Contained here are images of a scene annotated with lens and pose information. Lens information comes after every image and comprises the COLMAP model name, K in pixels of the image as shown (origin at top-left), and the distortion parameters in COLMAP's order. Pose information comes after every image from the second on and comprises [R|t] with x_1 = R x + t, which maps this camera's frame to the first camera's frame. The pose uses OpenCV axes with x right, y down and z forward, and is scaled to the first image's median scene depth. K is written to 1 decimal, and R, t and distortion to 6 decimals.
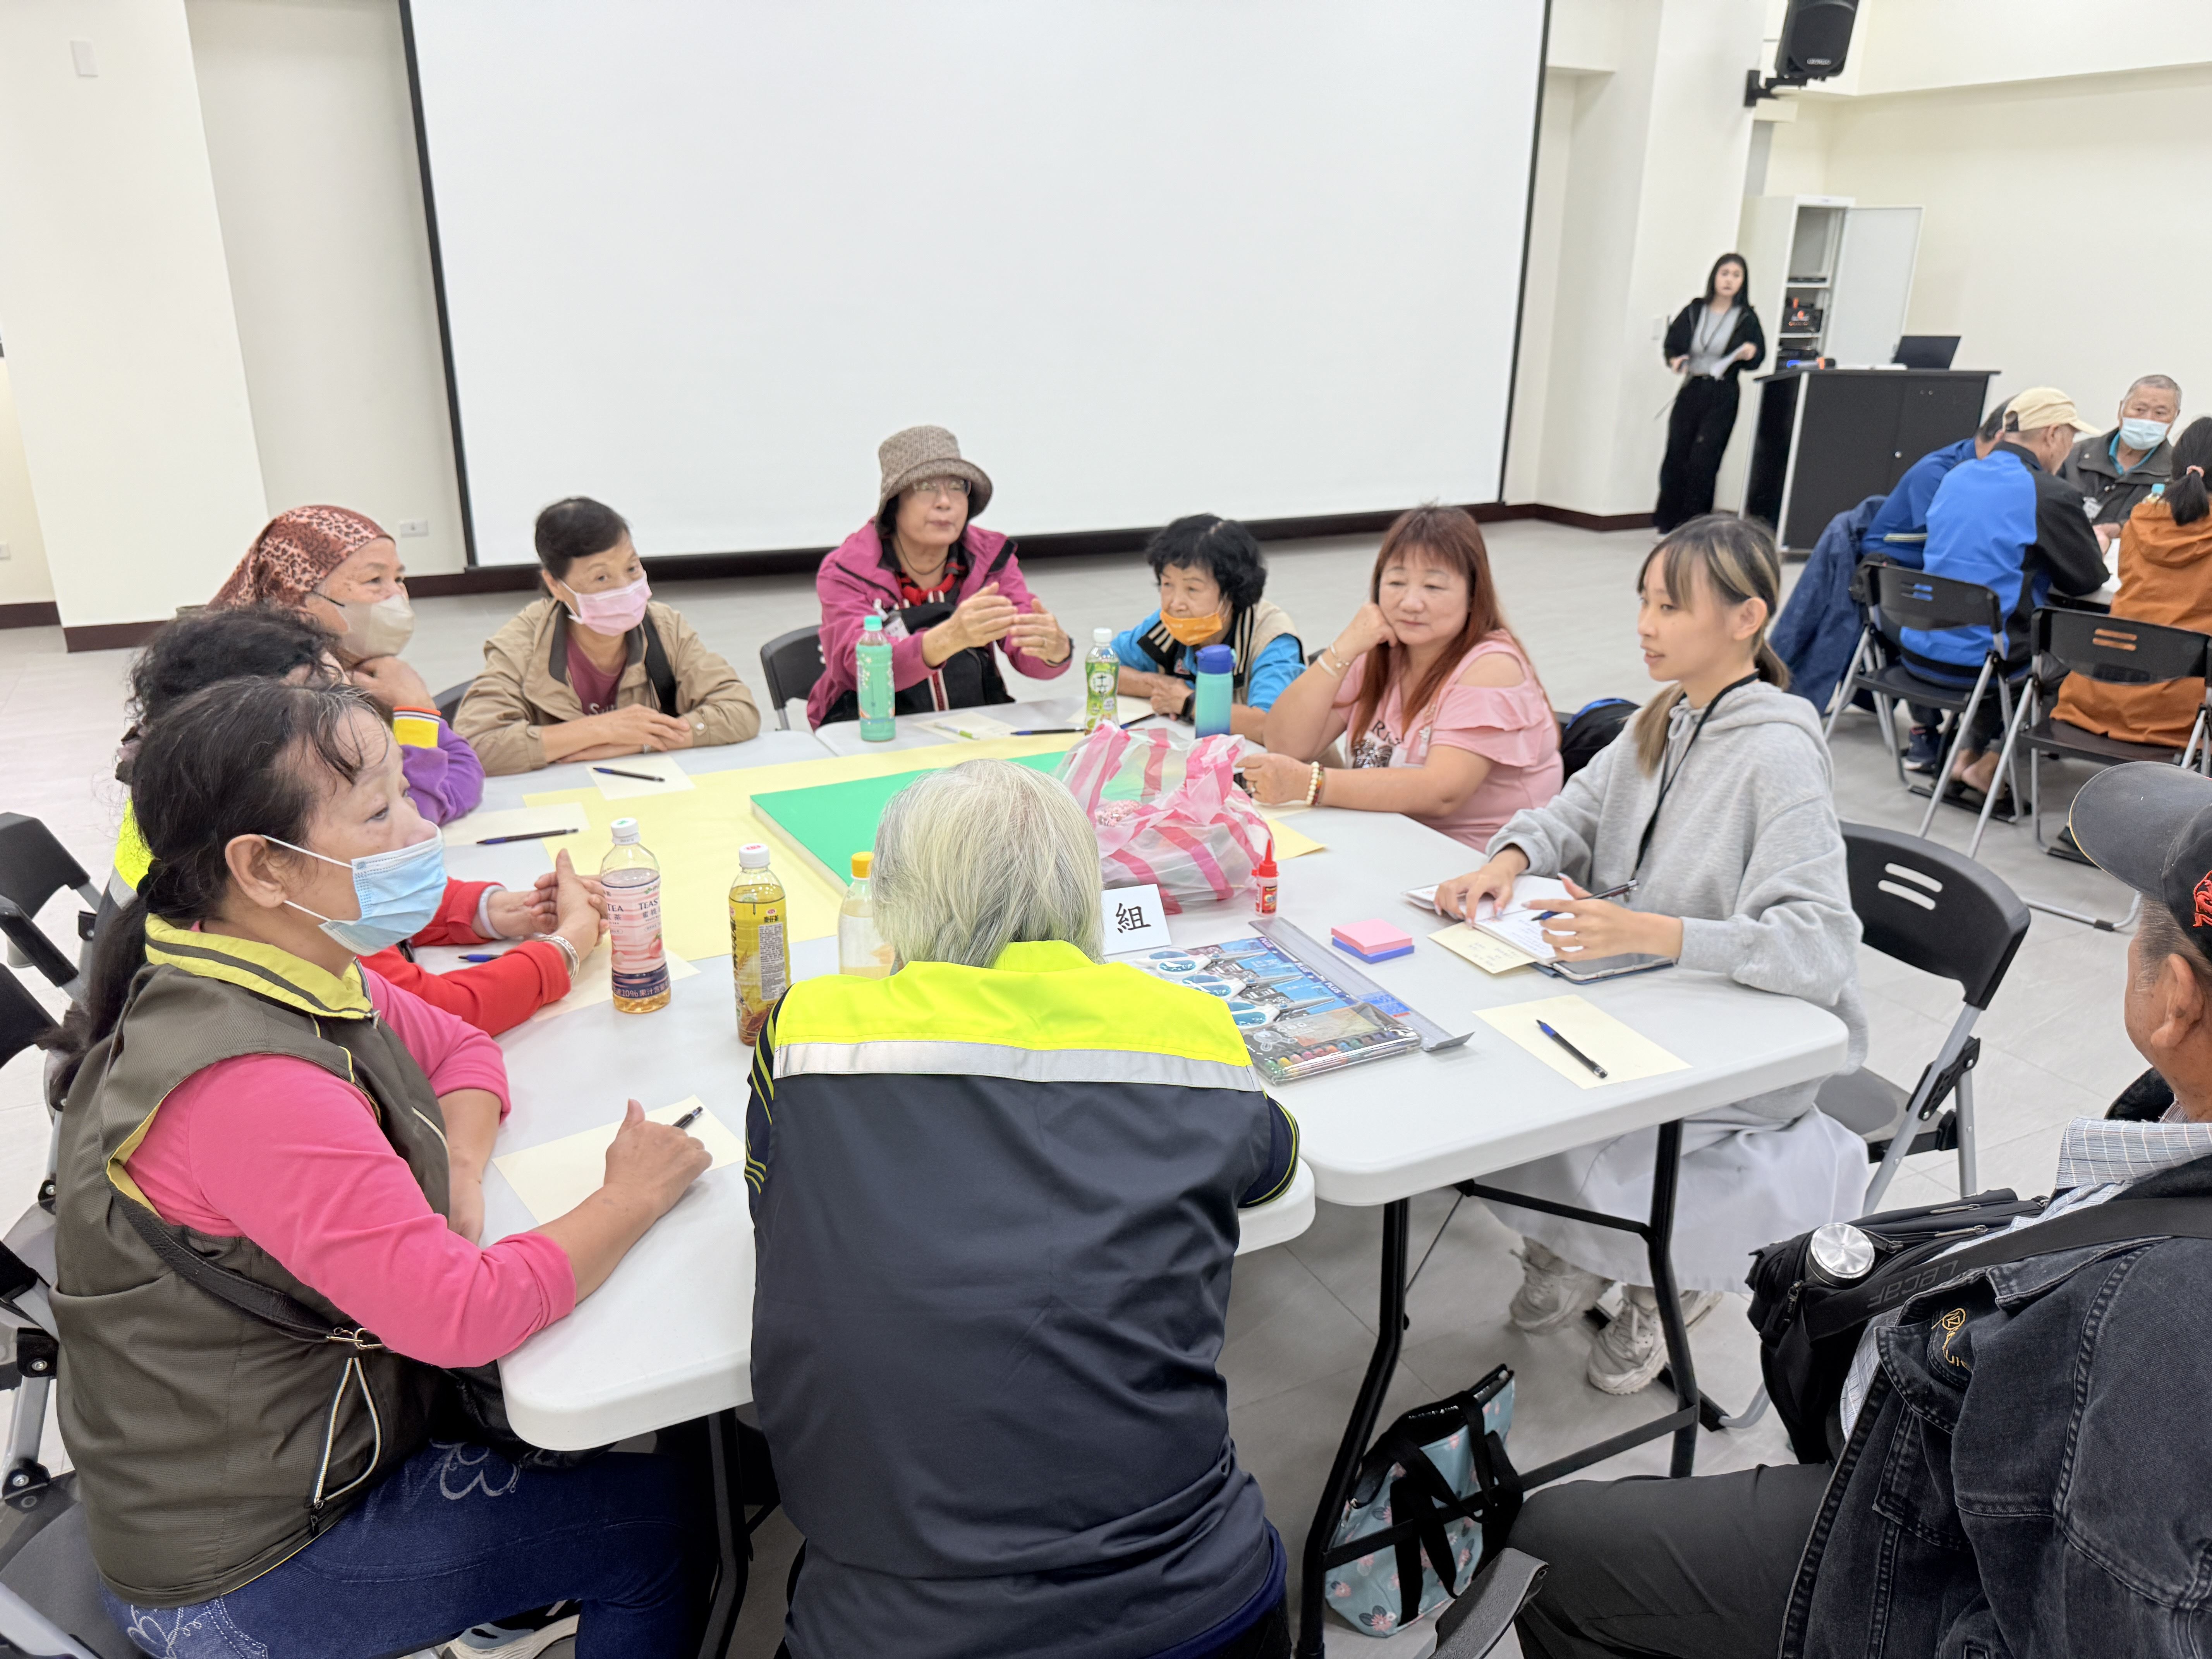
lens RADIAL K [[1586.4, 0, 1166.7], [0, 1586.4, 832.1], [0, 0, 1]] dist [0.021564, -0.037784]
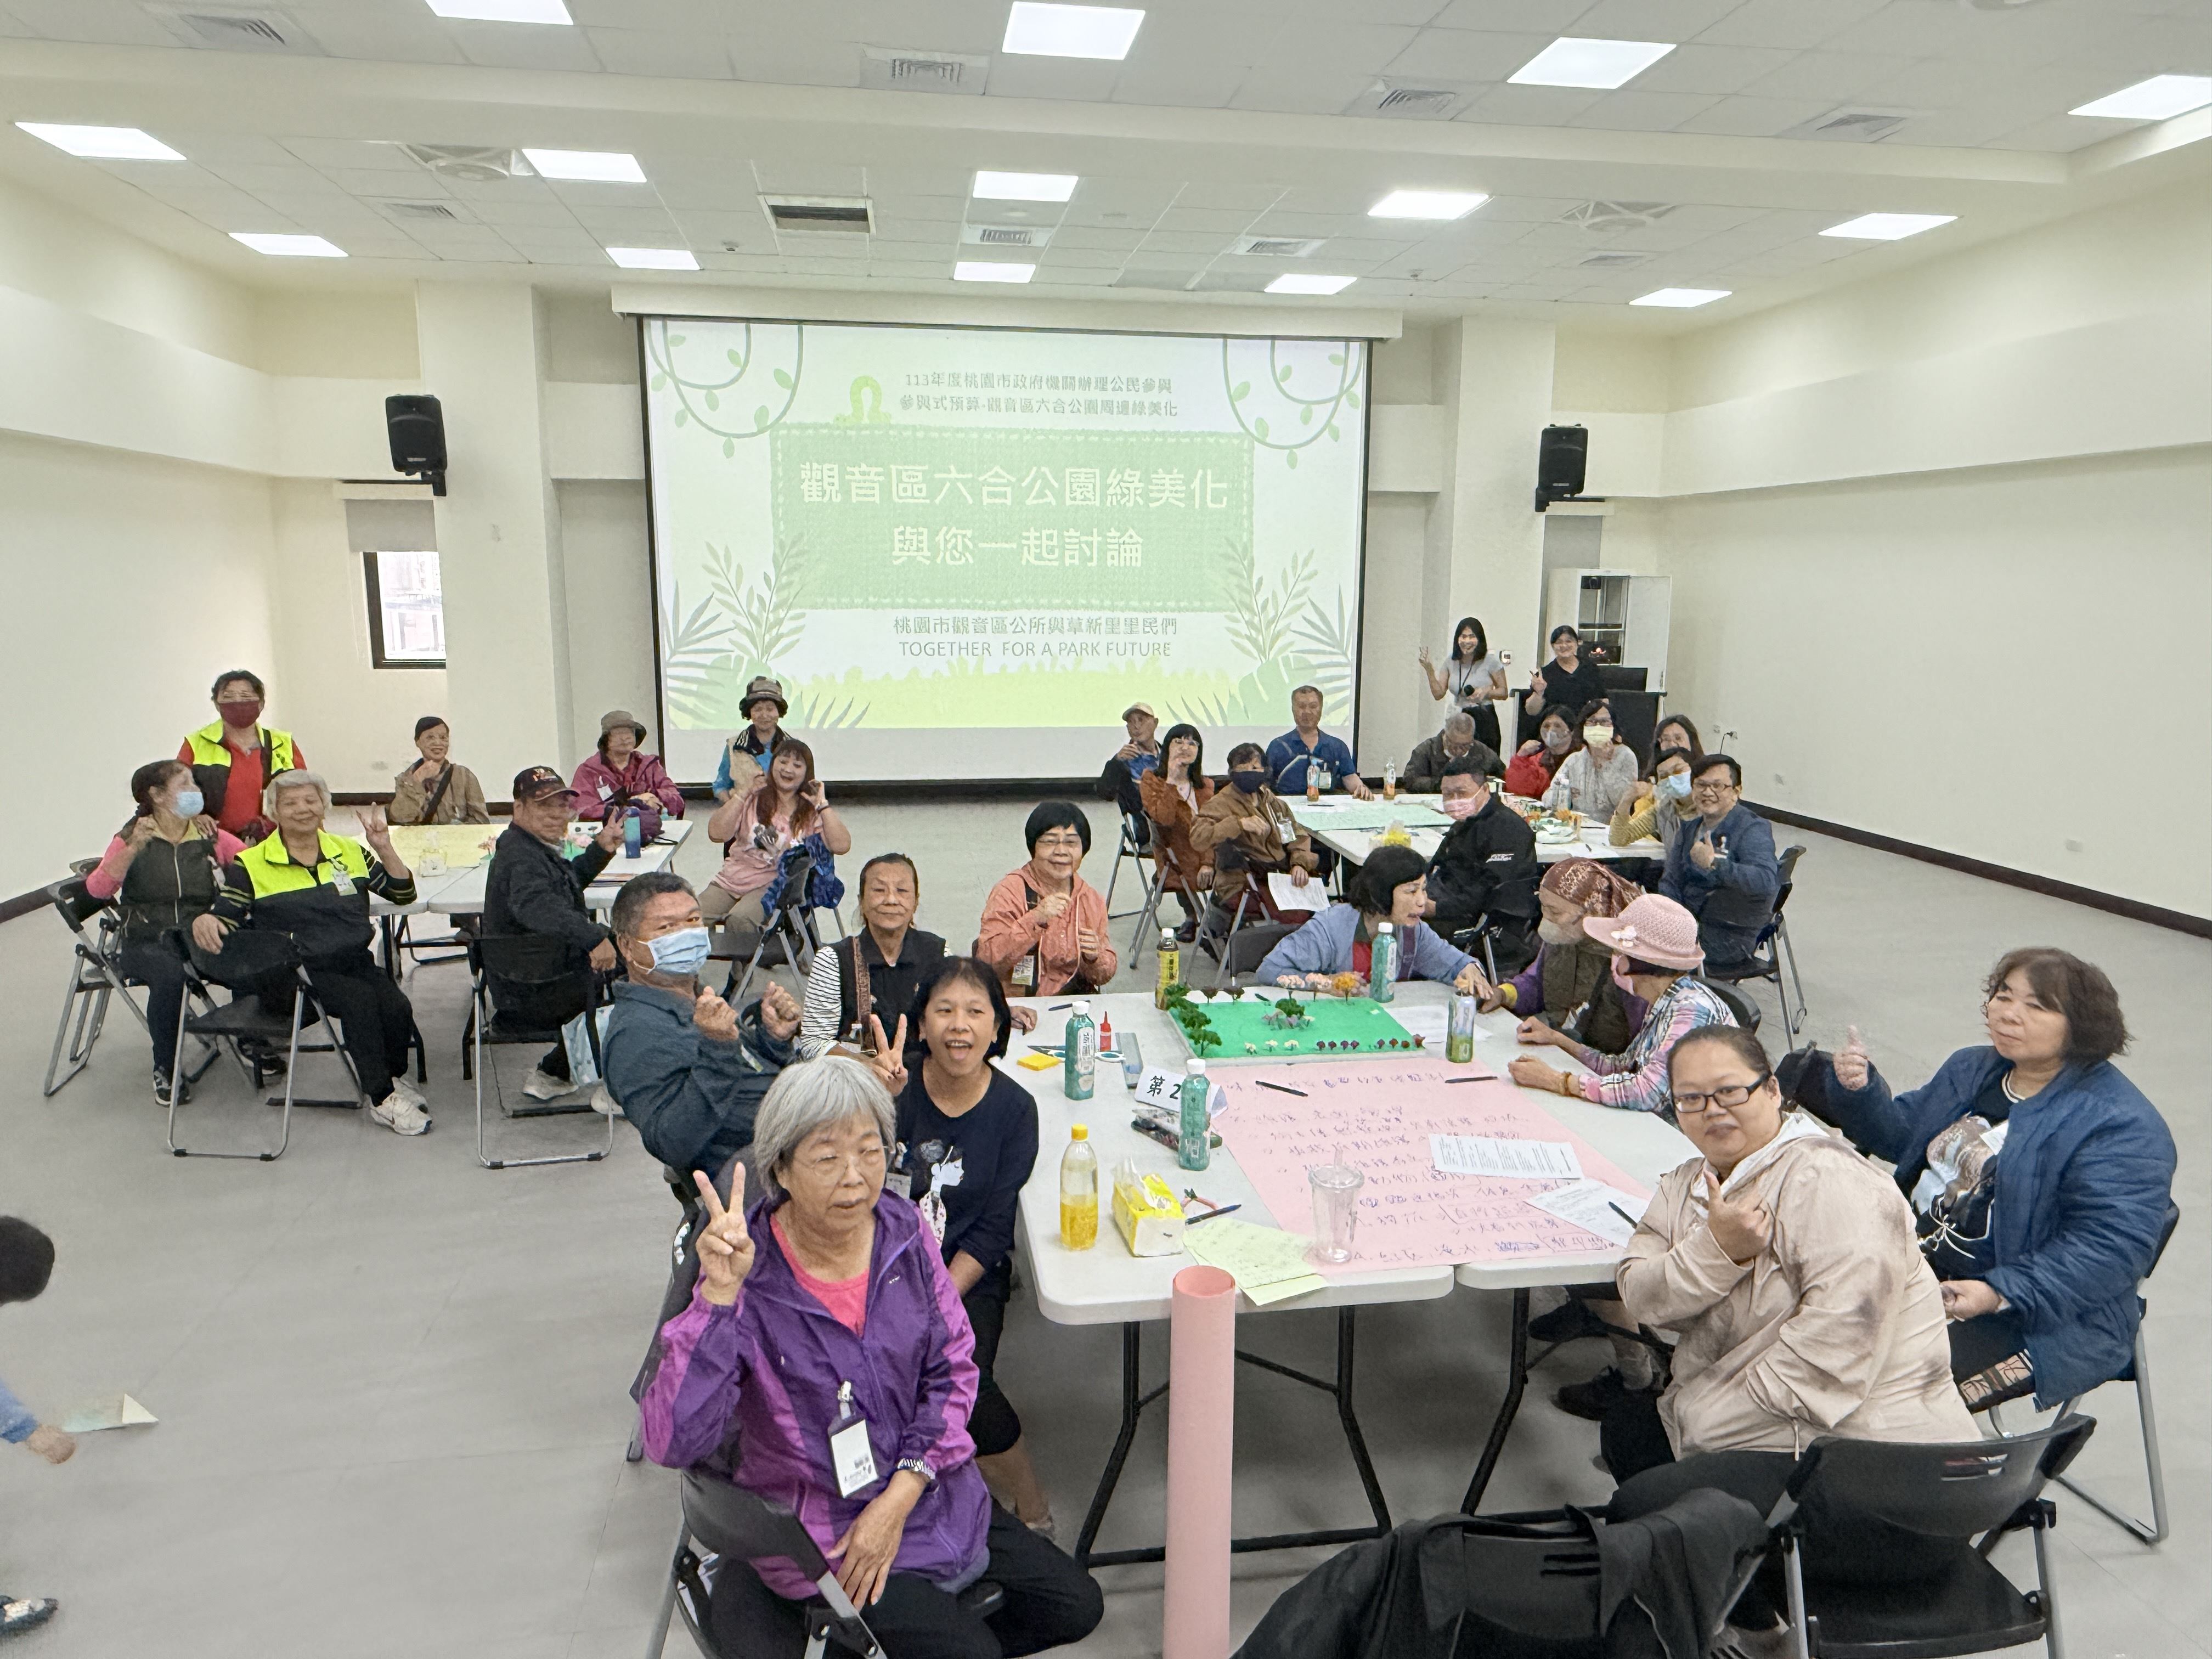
lens RADIAL K [[1445.0, 0, 1107.9], [0, 1445.0, 865.2], [0, 0, 1]] dist [-0.016362, 0.002368]
pose [[0.946717, 0.059325, -0.316556, 0.463832], [-0.104345, 0.986372, -0.127208, 0.075198], [0.304696, 0.153461, 0.940005, -0.328577]]
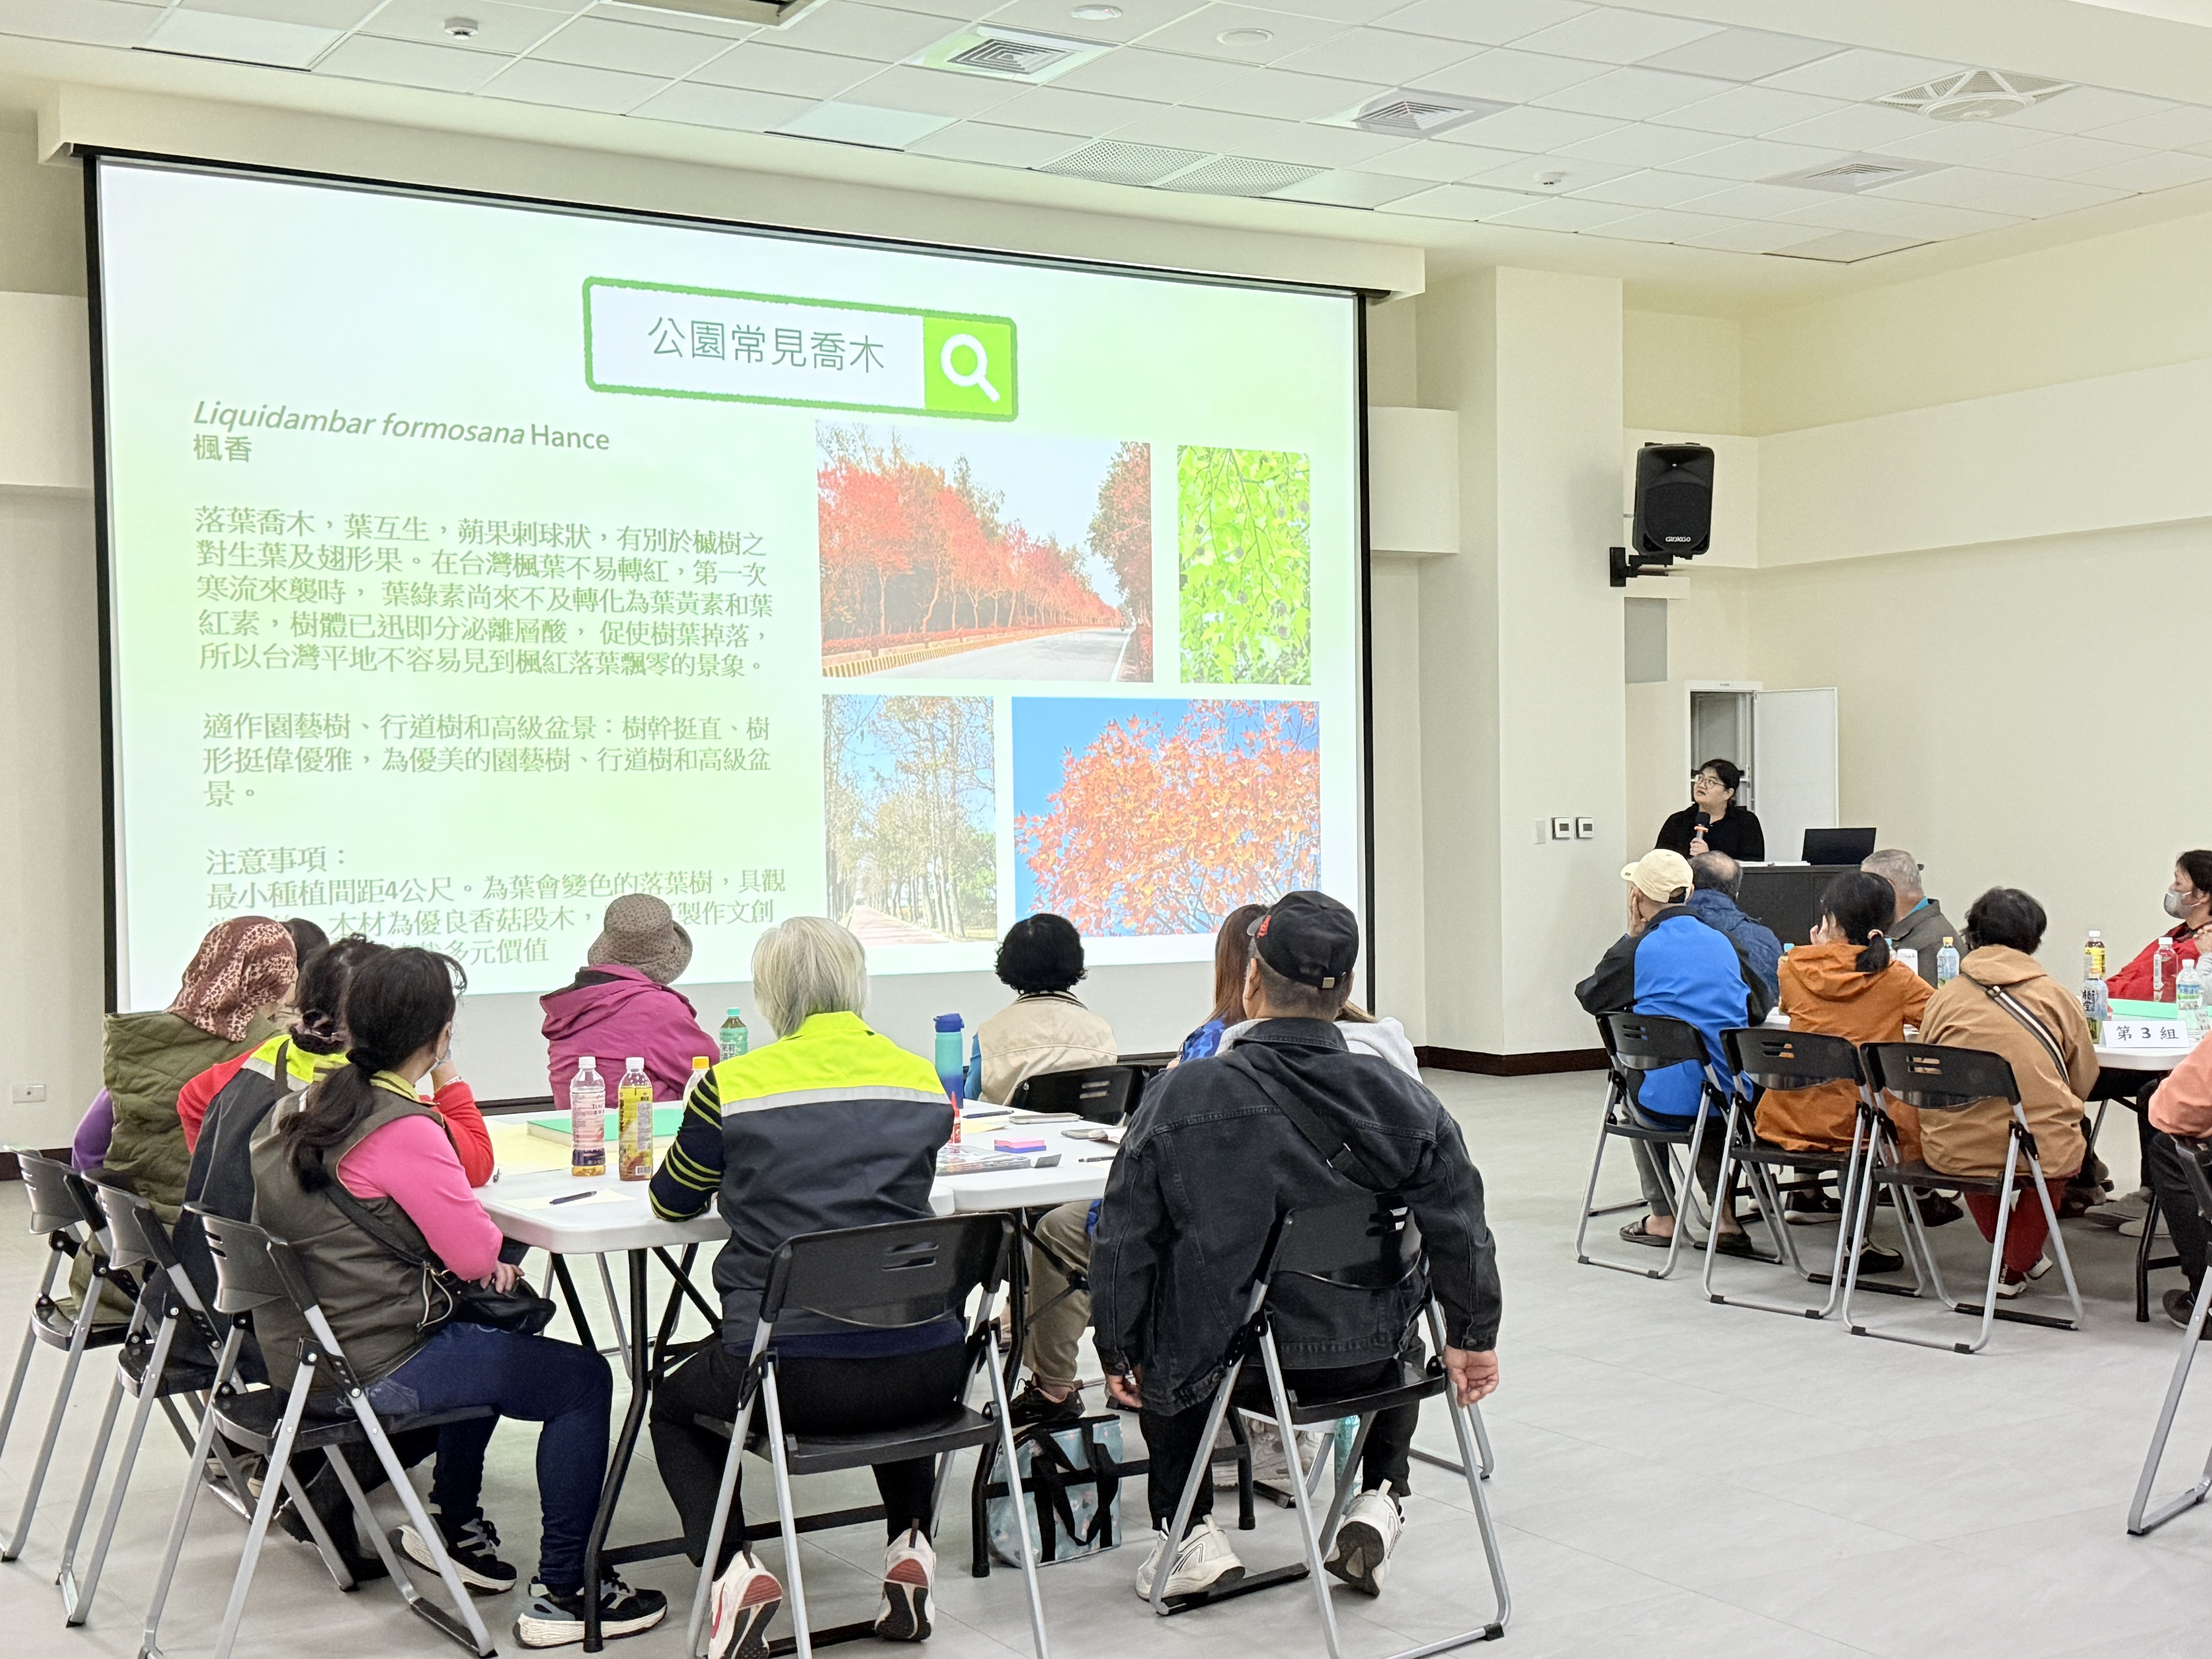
lens RADIAL K [[2731.2, 0, 1124.2], [0, 2731.2, 876.3], [0, 0, 1]] dist [0.007916, 0.000000]
pose [[0.998593, -0.019240, 0.049415, 0.024333], [0.033501, 0.951246, -0.306610, 0.151407], [-0.041107, 0.307834, 0.950552, -0.379087]]
